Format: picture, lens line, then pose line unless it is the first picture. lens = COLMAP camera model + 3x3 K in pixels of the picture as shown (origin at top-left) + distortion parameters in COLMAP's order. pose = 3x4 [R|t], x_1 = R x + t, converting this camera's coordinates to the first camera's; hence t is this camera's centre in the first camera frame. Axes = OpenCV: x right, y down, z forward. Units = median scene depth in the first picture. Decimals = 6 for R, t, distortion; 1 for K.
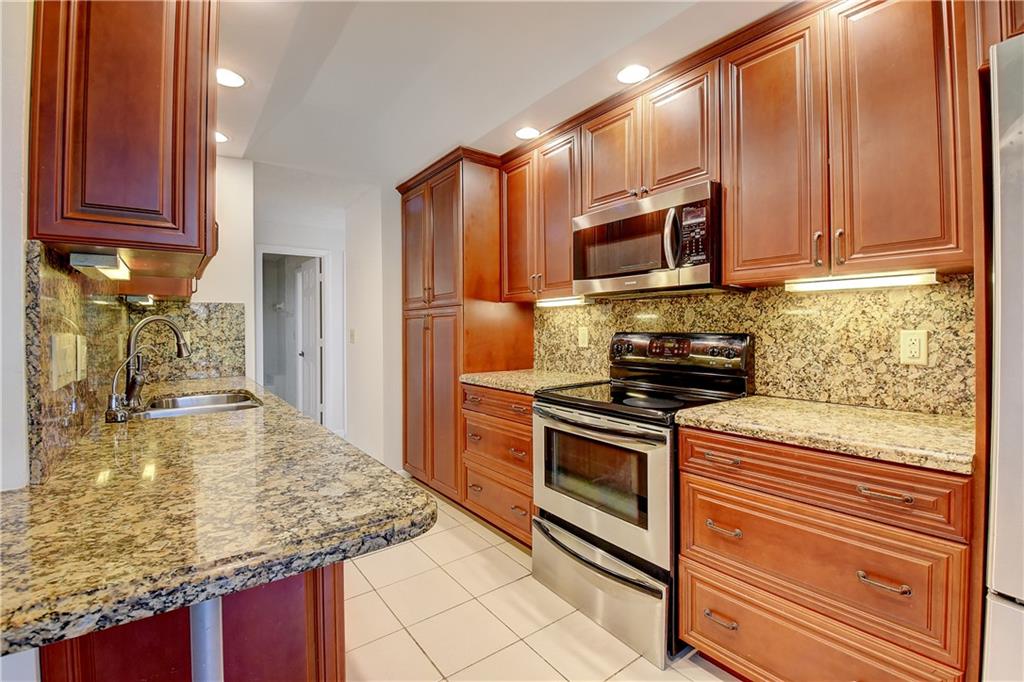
lens RADIAL K [[453.2, 0, 506.8], [0, 453.2, 330.3], [0, 0, 1]] dist [0.016412, -0.024869]
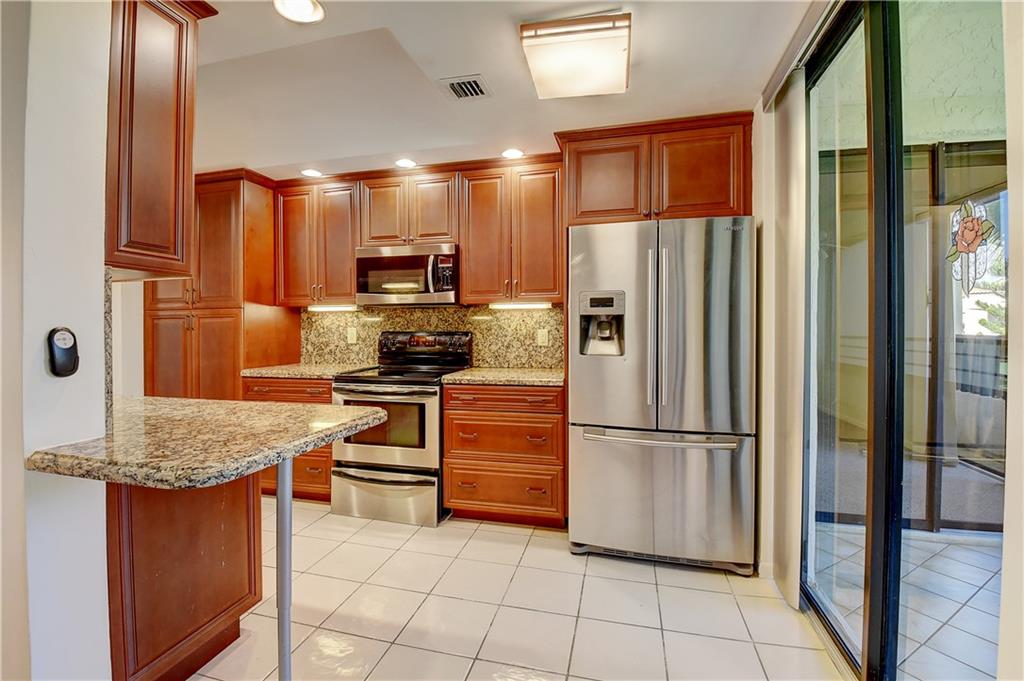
lens RADIAL K [[453.2, 0, 506.8], [0, 453.2, 329.8], [0, 0, 1]] dist [0.016412, -0.024869]
pose [[0.781800, 0.000259, 0.623530, -0.464601], [0.002333, 0.999992, -0.003340, 0.006118], [-0.623525, 0.004066, 0.781793, -0.463587]]
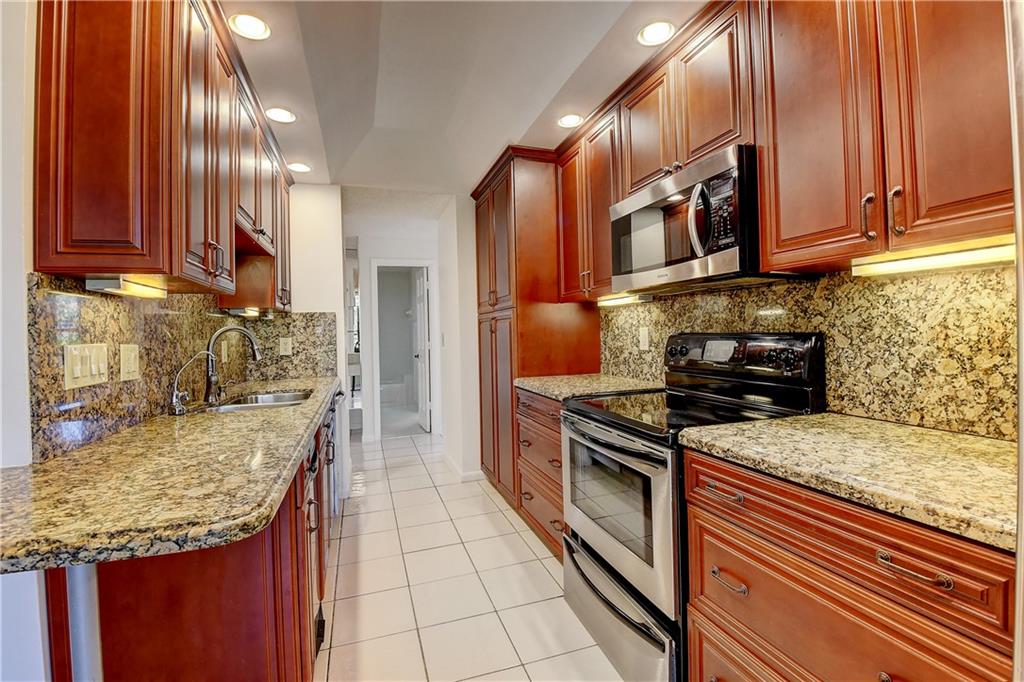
lens RADIAL K [[454.4, 0, 503.3], [0, 454.4, 330.0], [0, 0, 1]] dist [-0.000474, -0.012479]
pose [[0.947781, -0.018435, -0.318388, 0.299760], [0.017516, 0.999830, -0.005748, -0.002386], [0.318440, -0.000129, 0.947943, 0.104217]]
